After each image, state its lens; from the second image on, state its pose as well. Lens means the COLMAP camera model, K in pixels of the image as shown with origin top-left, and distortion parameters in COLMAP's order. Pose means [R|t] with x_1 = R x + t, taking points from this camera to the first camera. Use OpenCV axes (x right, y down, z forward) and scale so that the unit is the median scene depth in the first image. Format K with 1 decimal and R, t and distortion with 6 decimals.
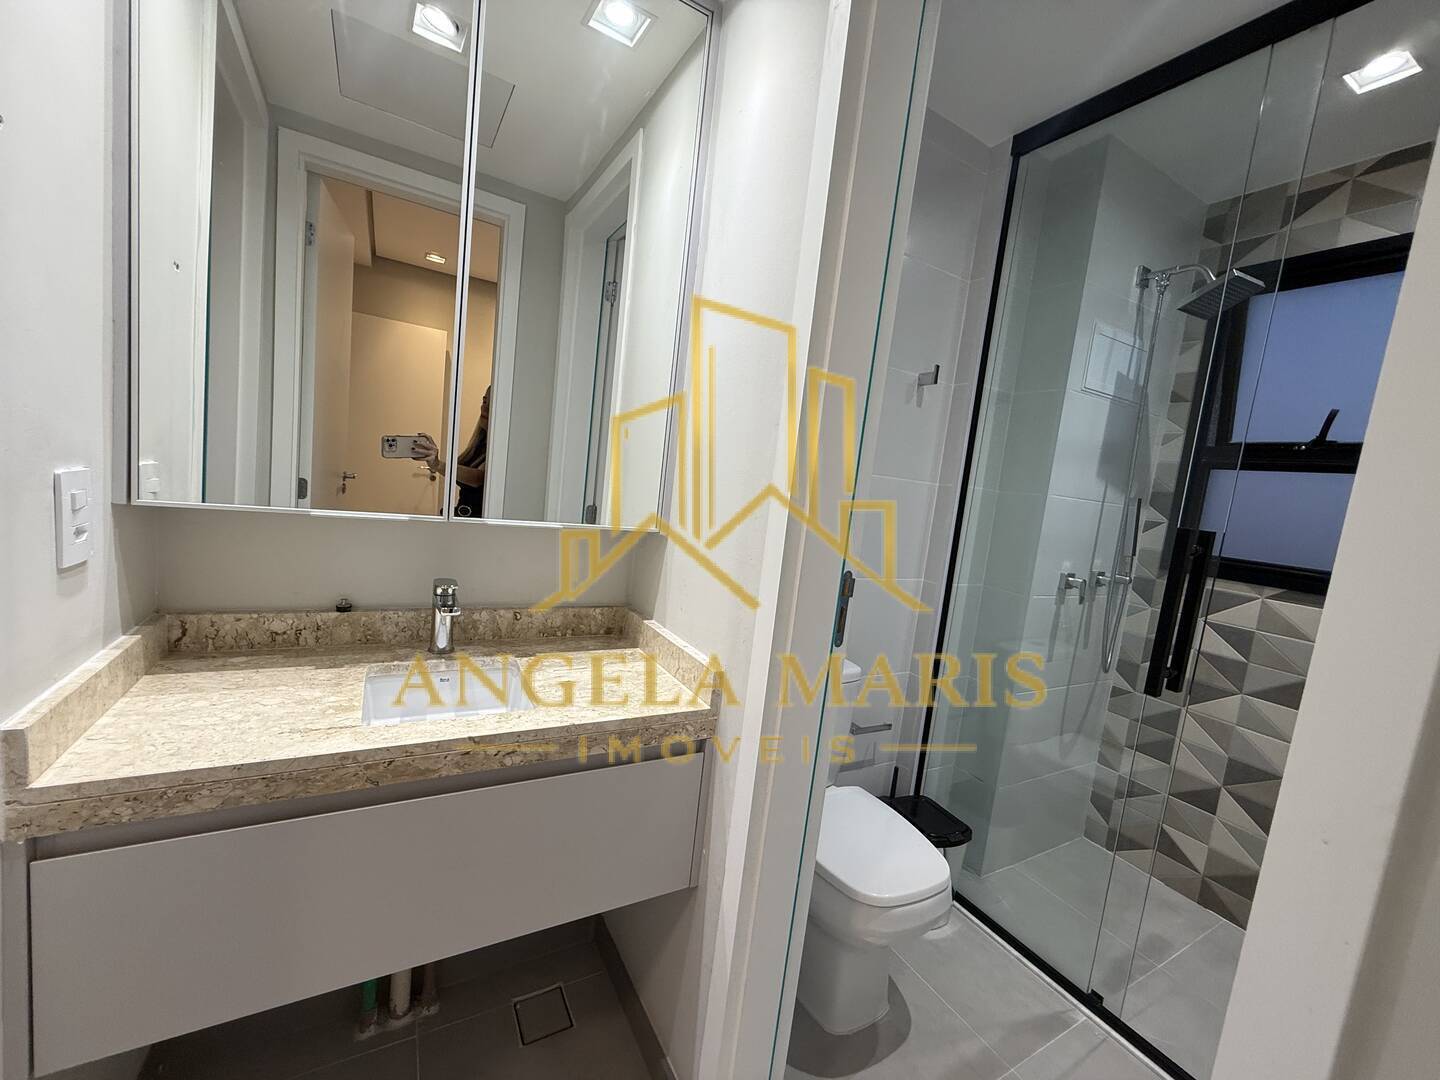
lens RADIAL K [[572.3, 0, 721.3], [0, 572.3, 544.9], [0, 0, 1]] dist [0.002748, -0.000035]
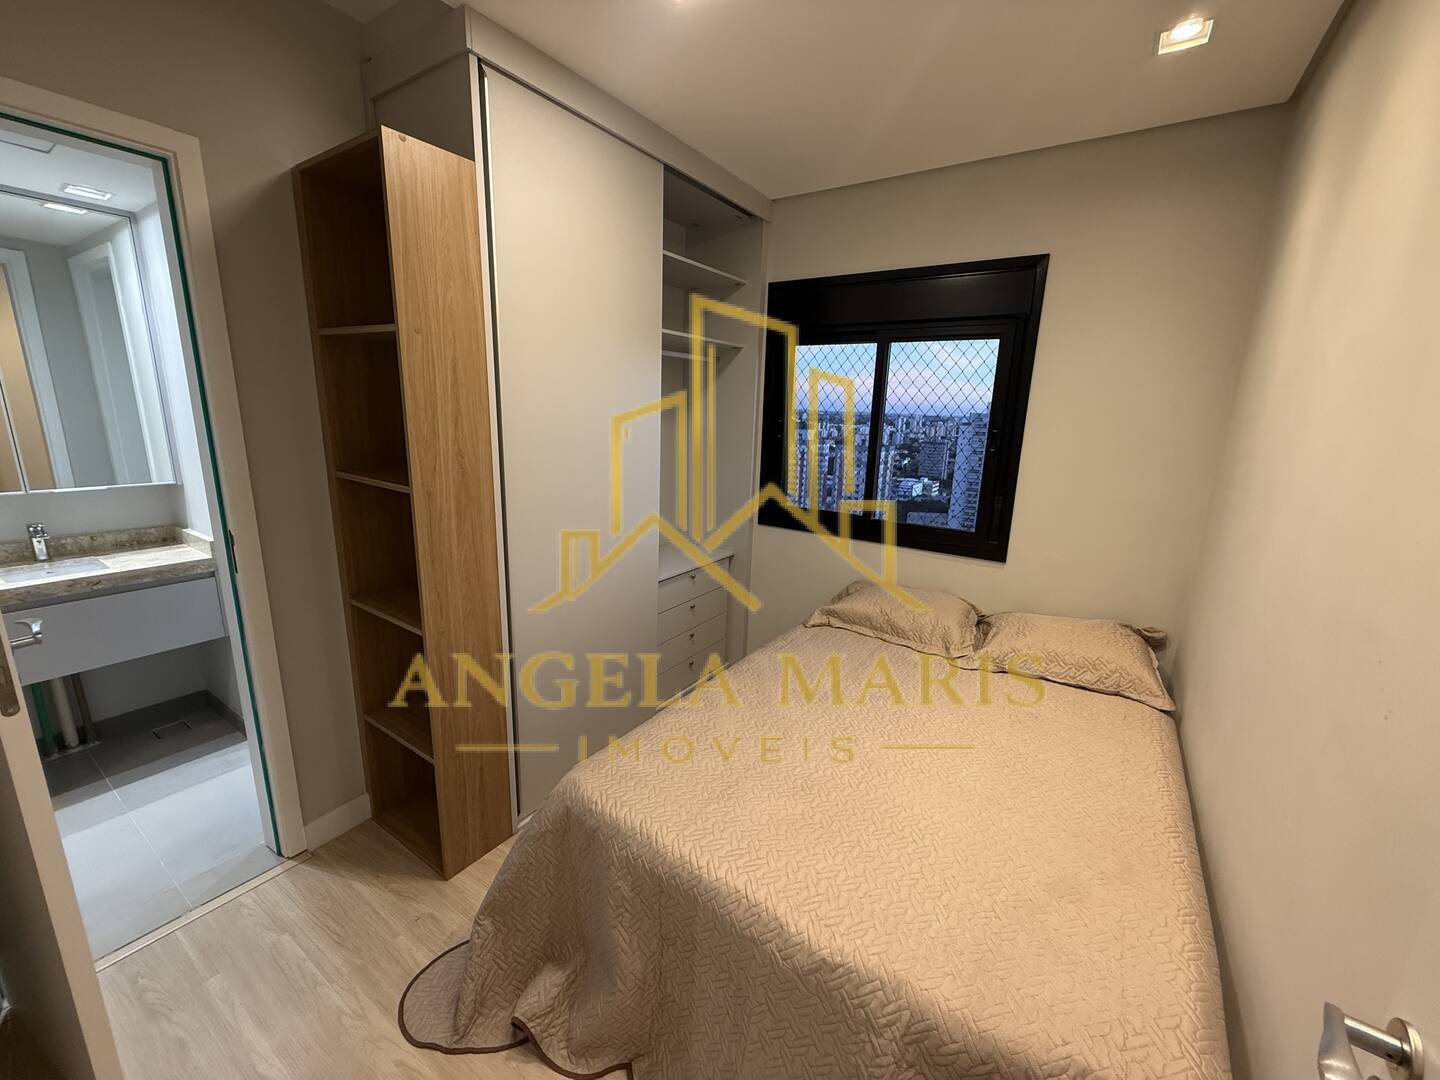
lens RADIAL K [[572.3, 0, 717.0], [0, 572.3, 544.1], [0, 0, 1]] dist [0.002748, -0.000035]
pose [[0.893462, -0.181458, 0.410851, 0.704807], [0.120725, 0.978115, 0.169460, 0.072935], [-0.432609, -0.101806, 0.895815, -1.598028]]
